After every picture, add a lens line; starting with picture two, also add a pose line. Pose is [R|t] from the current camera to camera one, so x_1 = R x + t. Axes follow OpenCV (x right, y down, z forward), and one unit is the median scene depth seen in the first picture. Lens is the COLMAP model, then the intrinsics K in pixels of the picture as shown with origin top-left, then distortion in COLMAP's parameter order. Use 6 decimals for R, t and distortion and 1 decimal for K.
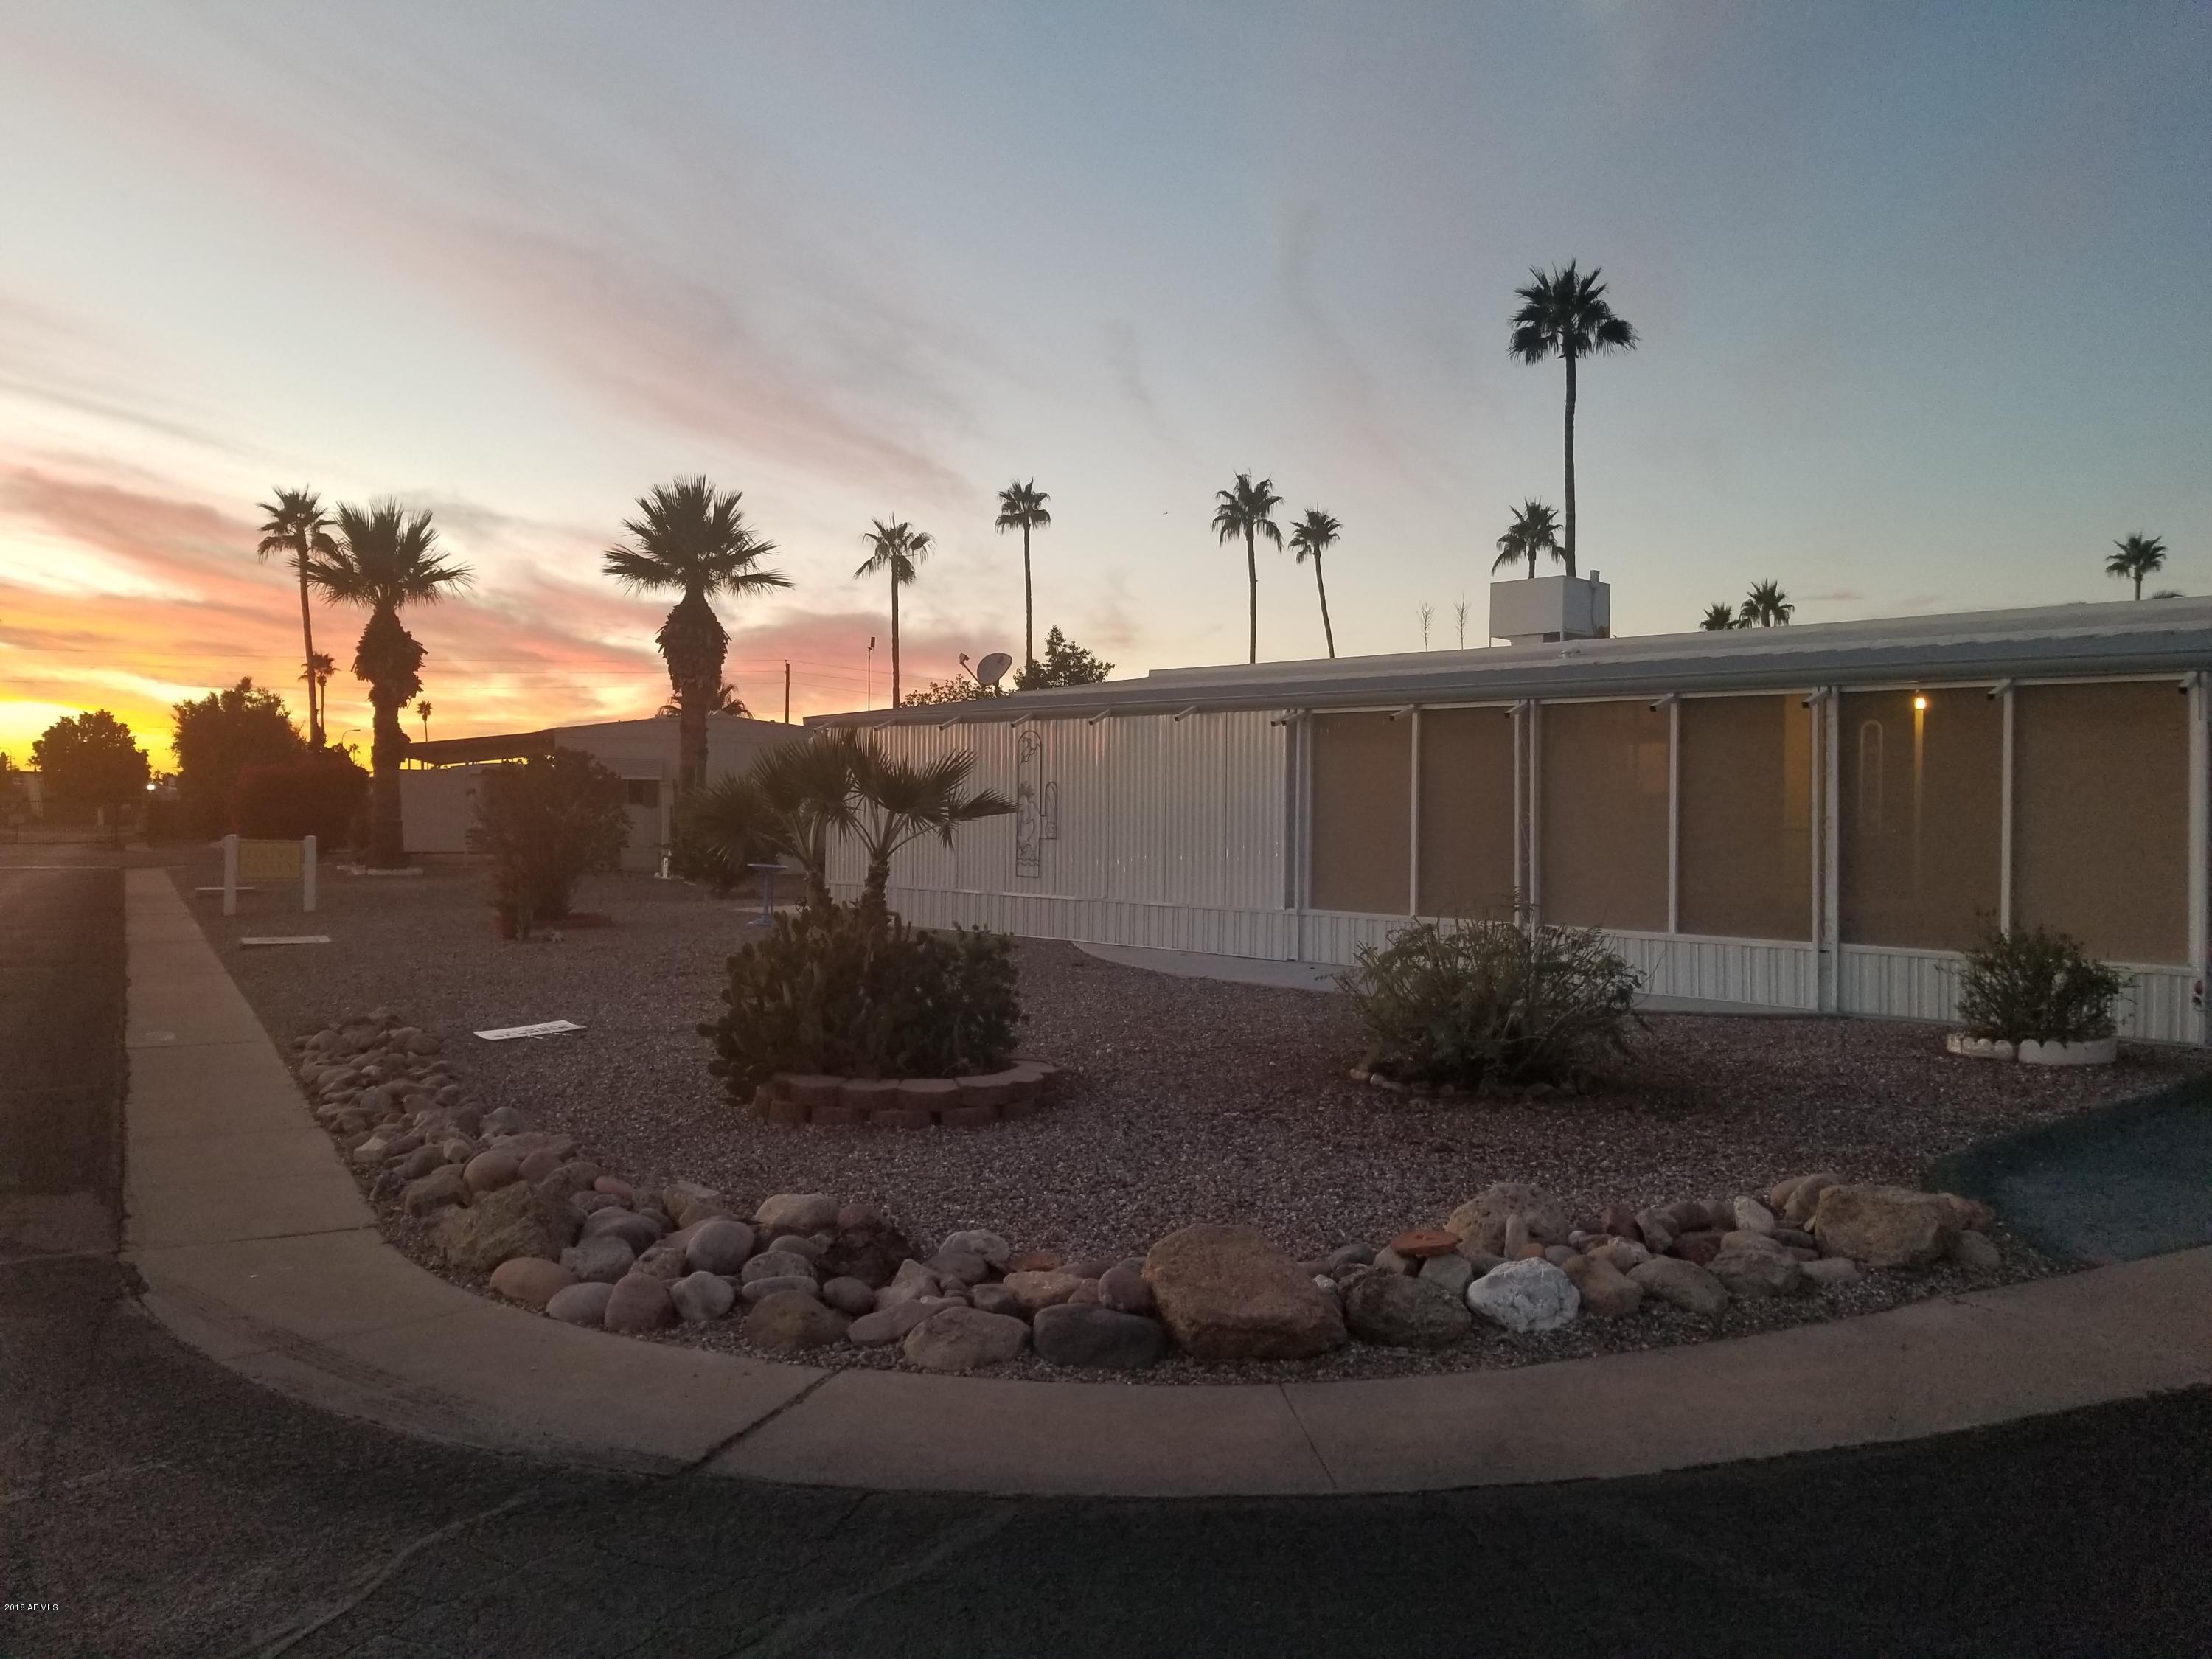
lens RADIAL K [[1664.3, 0, 1209.3], [0, 1664.3, 784.1], [0, 0, 1]] dist [0.063999, -0.151134]
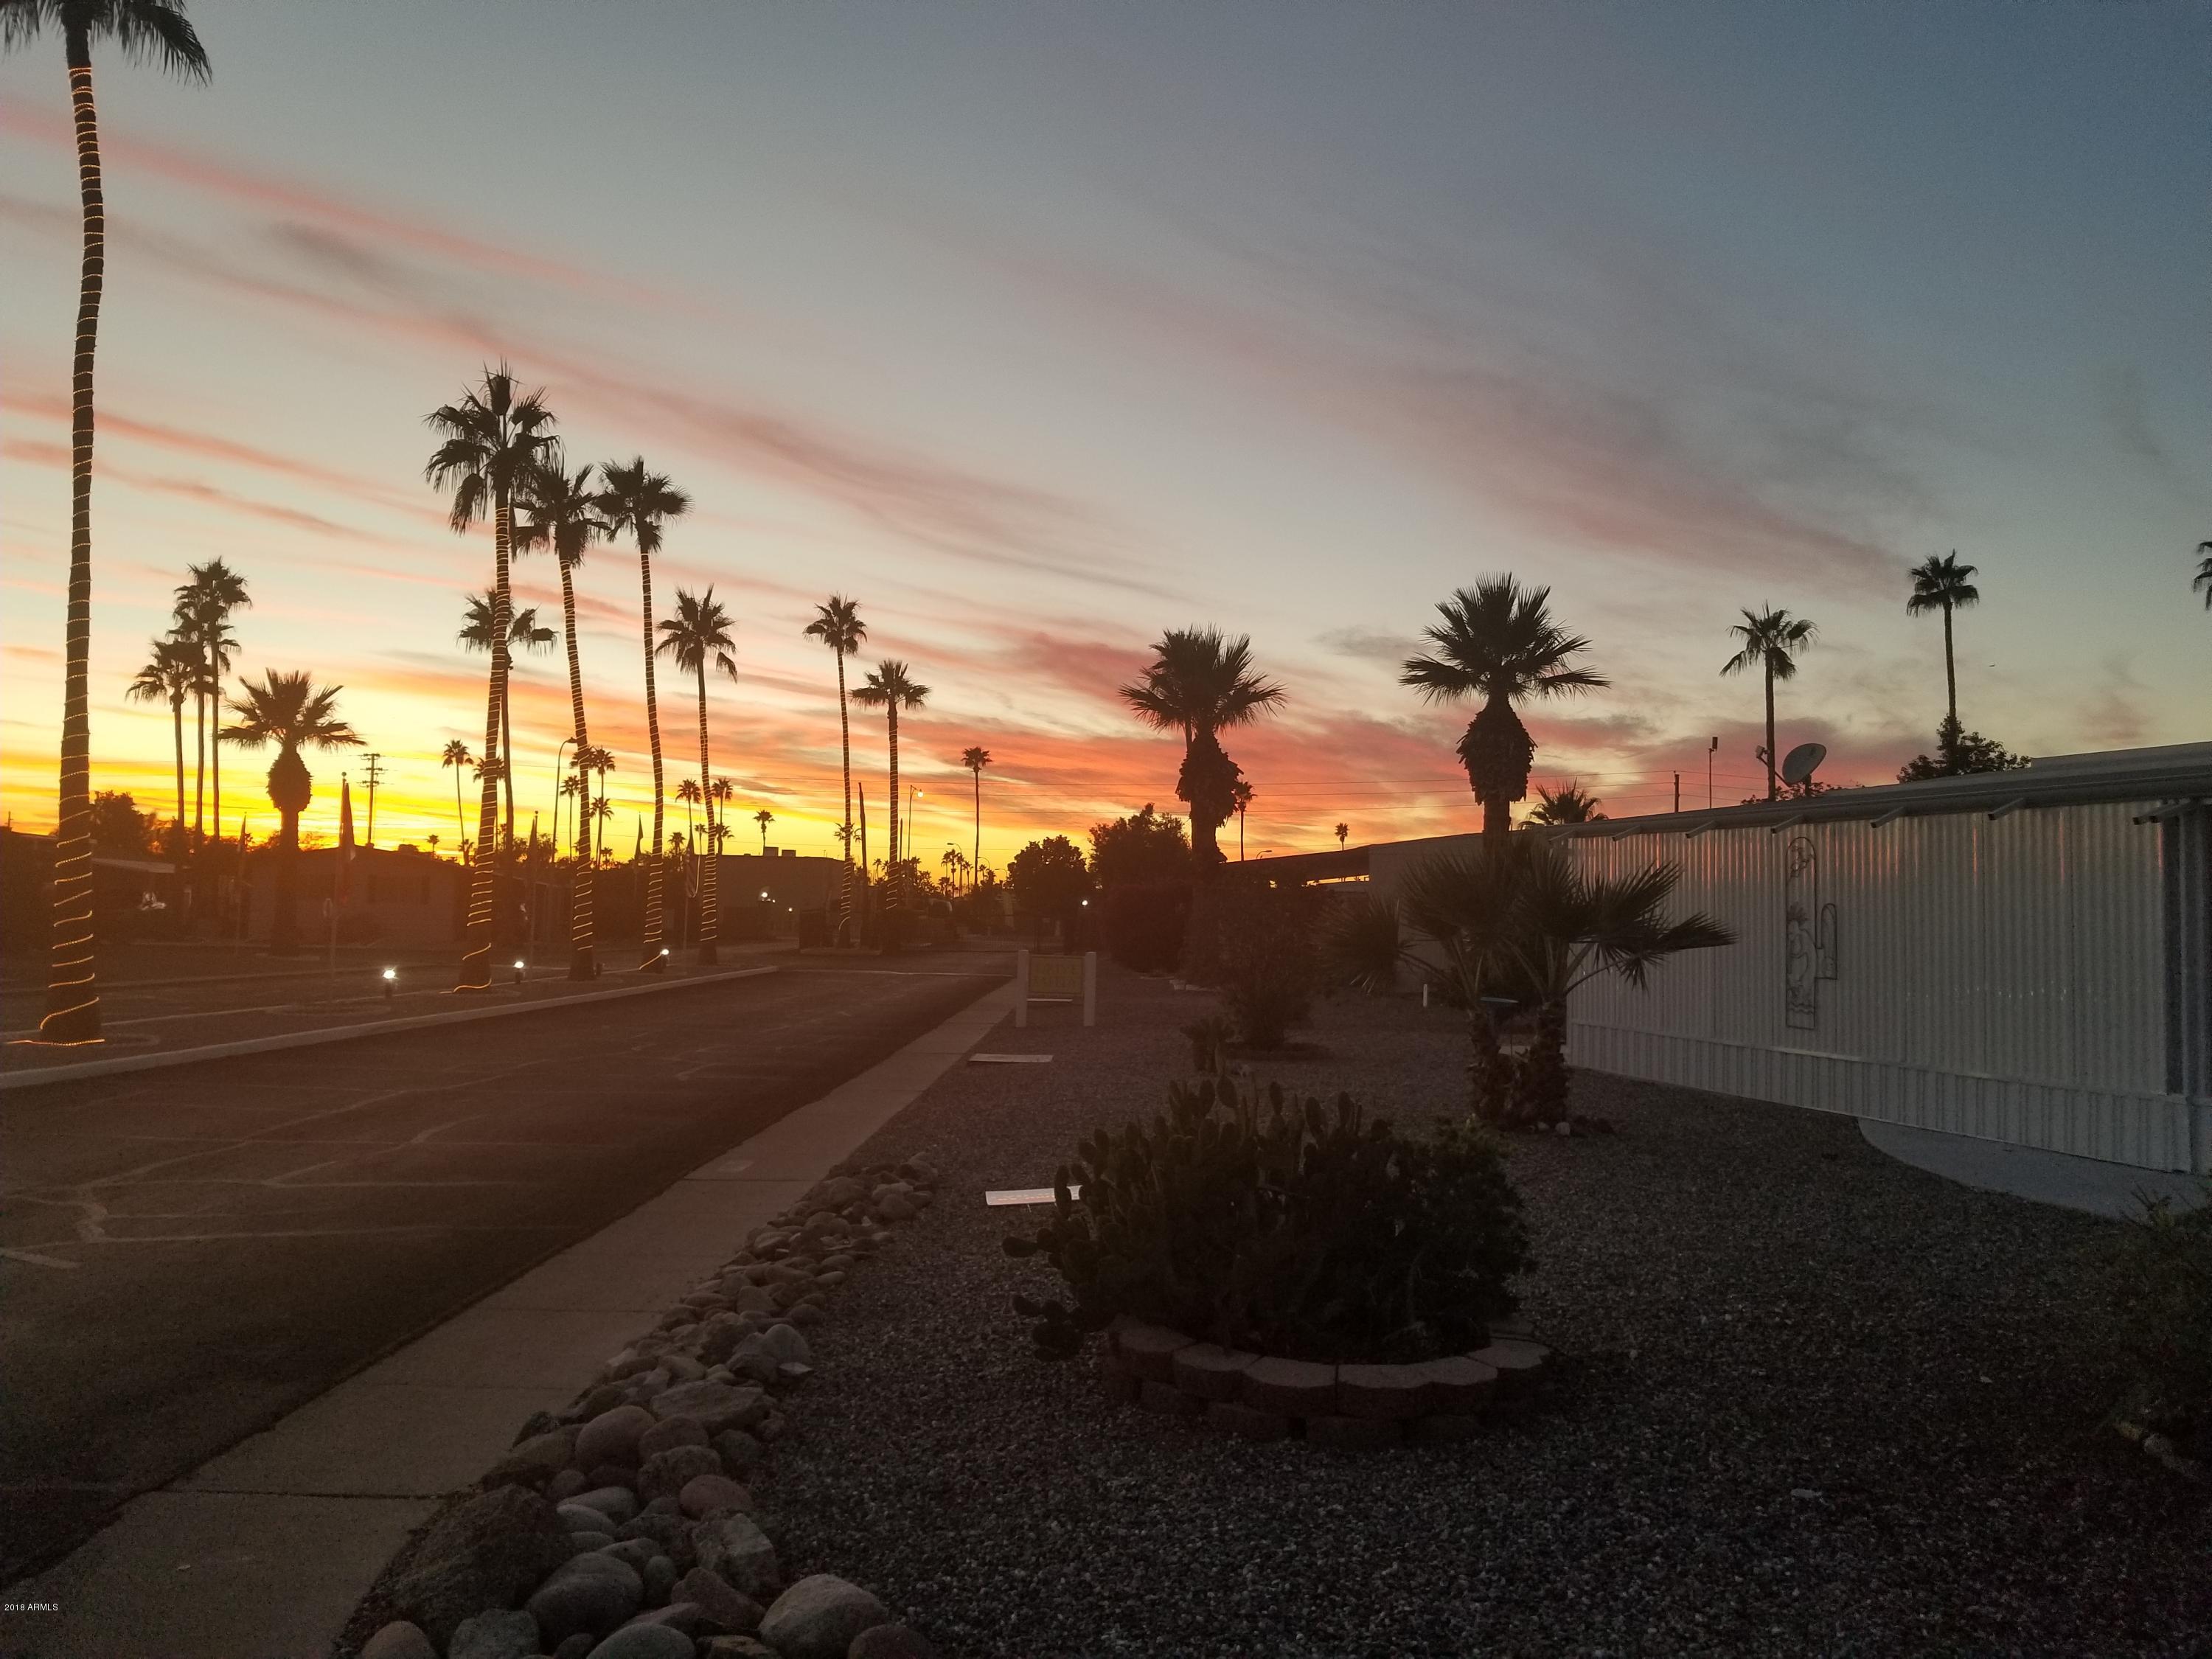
lens RADIAL K [[1664.3, 0, 1209.3], [0, 1664.3, 784.1], [0, 0, 1]] dist [0.063999, -0.151134]
pose [[0.845312, -0.033496, -0.533222, 0.050794], [-0.003972, 0.997611, -0.068966, -0.001451], [0.534258, 0.060416, 0.843160, 0.129967]]
